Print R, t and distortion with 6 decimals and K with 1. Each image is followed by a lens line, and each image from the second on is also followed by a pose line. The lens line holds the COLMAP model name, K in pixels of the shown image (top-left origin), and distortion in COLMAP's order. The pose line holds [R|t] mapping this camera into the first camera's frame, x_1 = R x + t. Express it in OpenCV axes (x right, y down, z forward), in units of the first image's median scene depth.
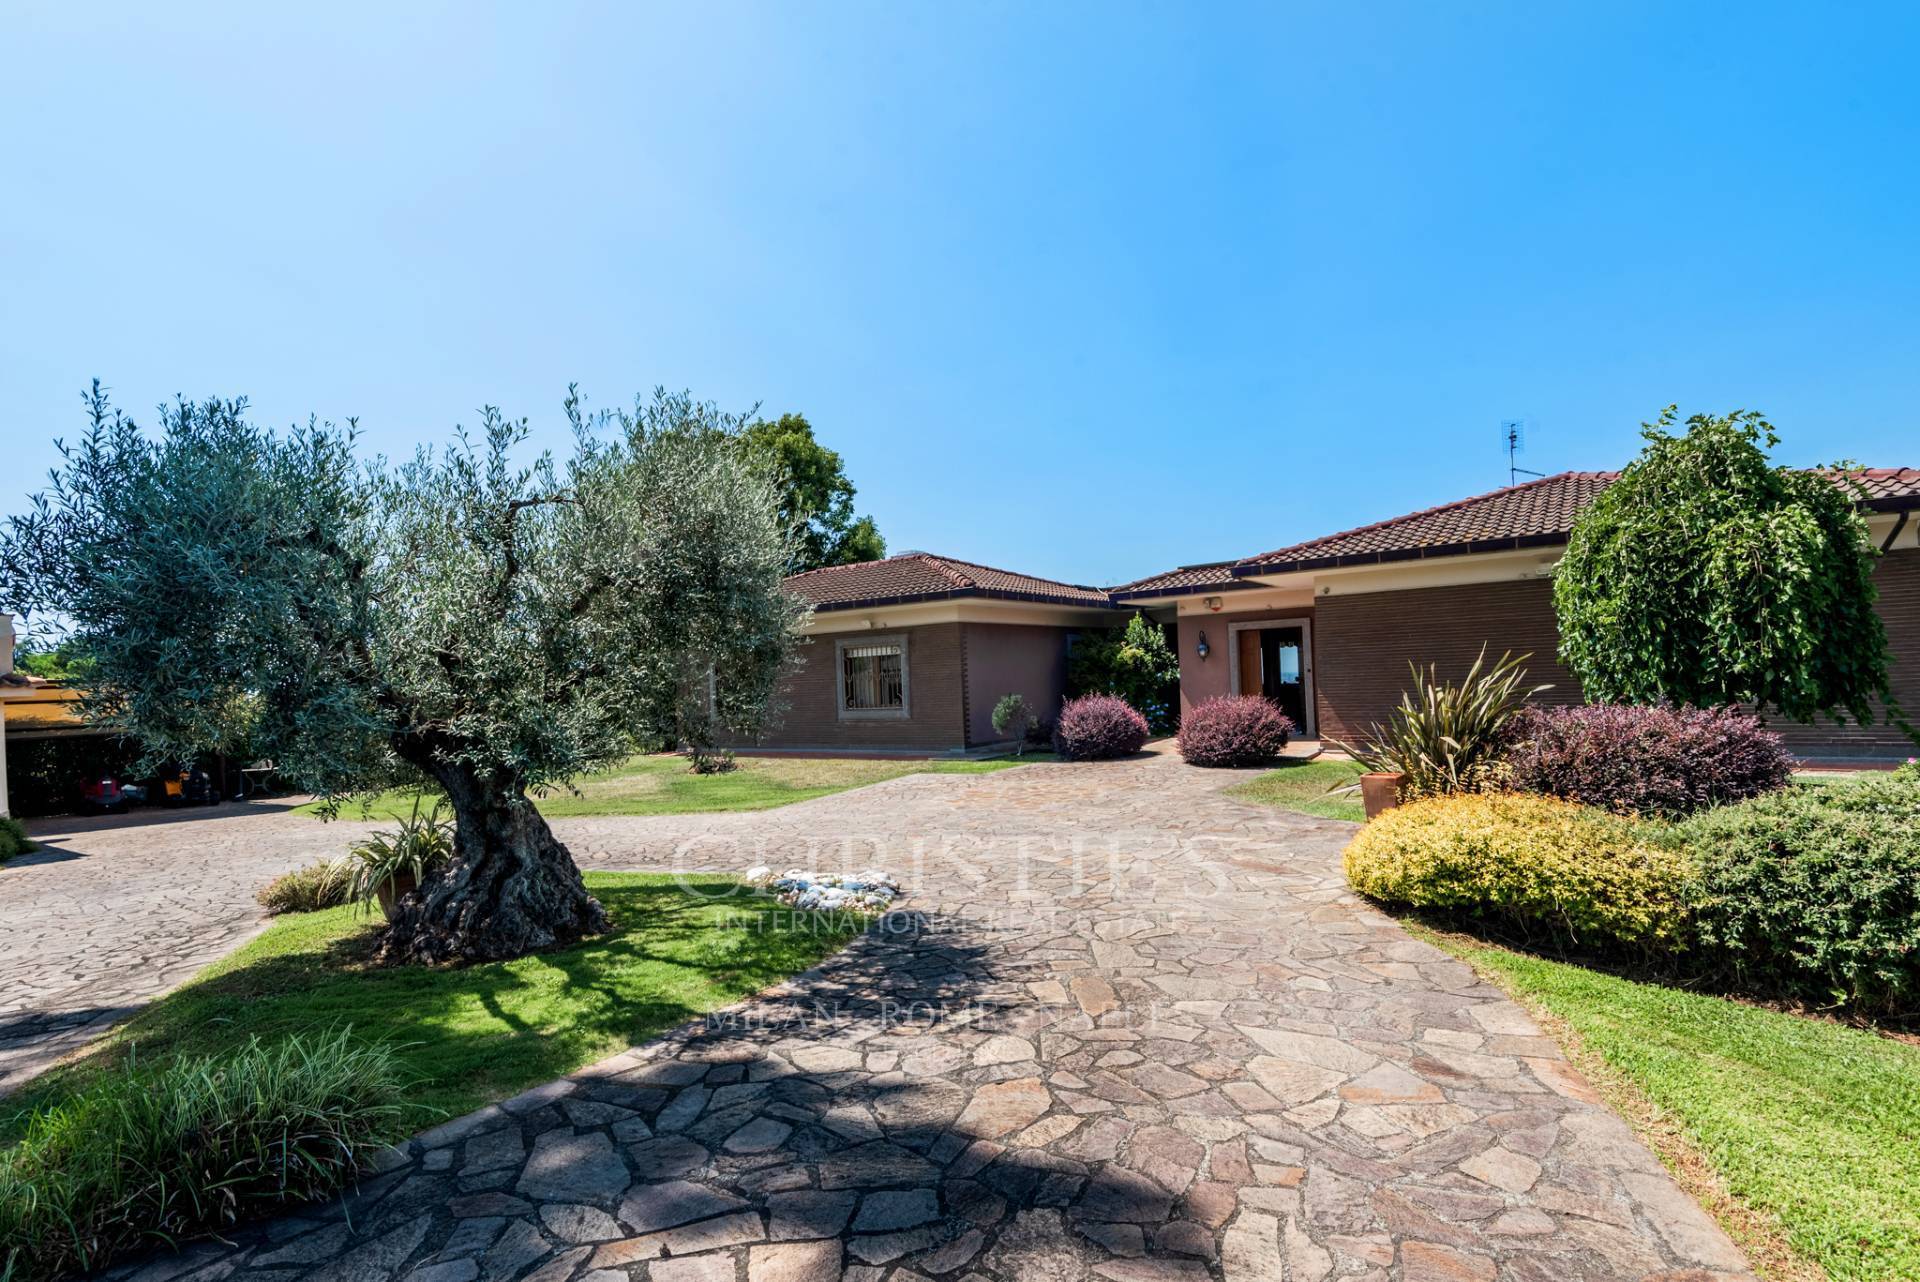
lens RADIAL K [[882.9, 0, 930.9], [0, 882.9, 678.9], [0, 0, 1]] dist [0.001572, -0.000063]
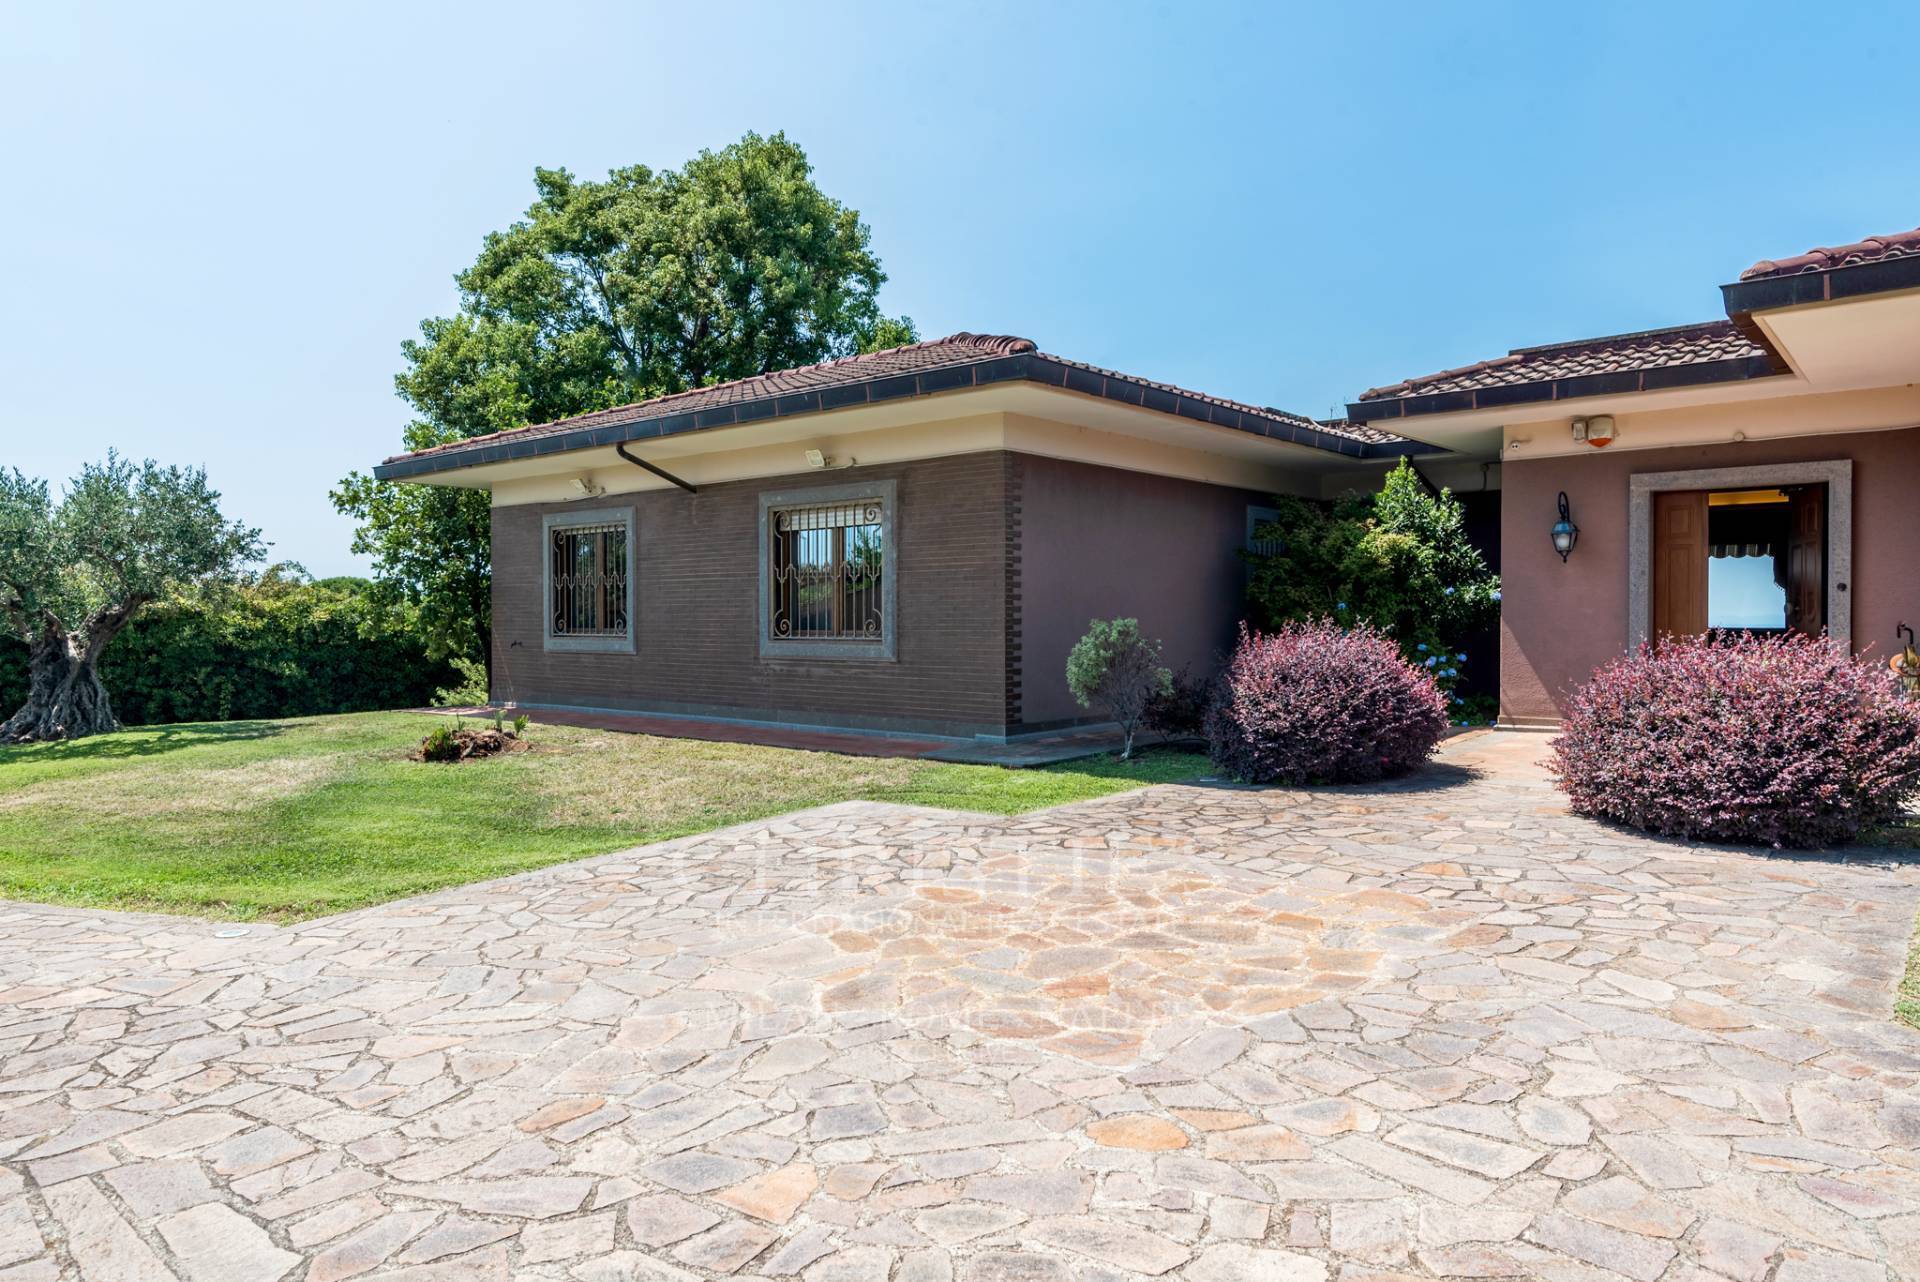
lens RADIAL K [[1221.9, 0, 937.9], [0, 1221.9, 641.3], [0, 0, 1]] dist [0.027251, -0.001332]
pose [[0.996243, 0.041655, -0.075922, 0.047331], [-0.039756, 0.998862, 0.026354, 0.016277], [0.076934, -0.023237, 0.996765, 0.370034]]
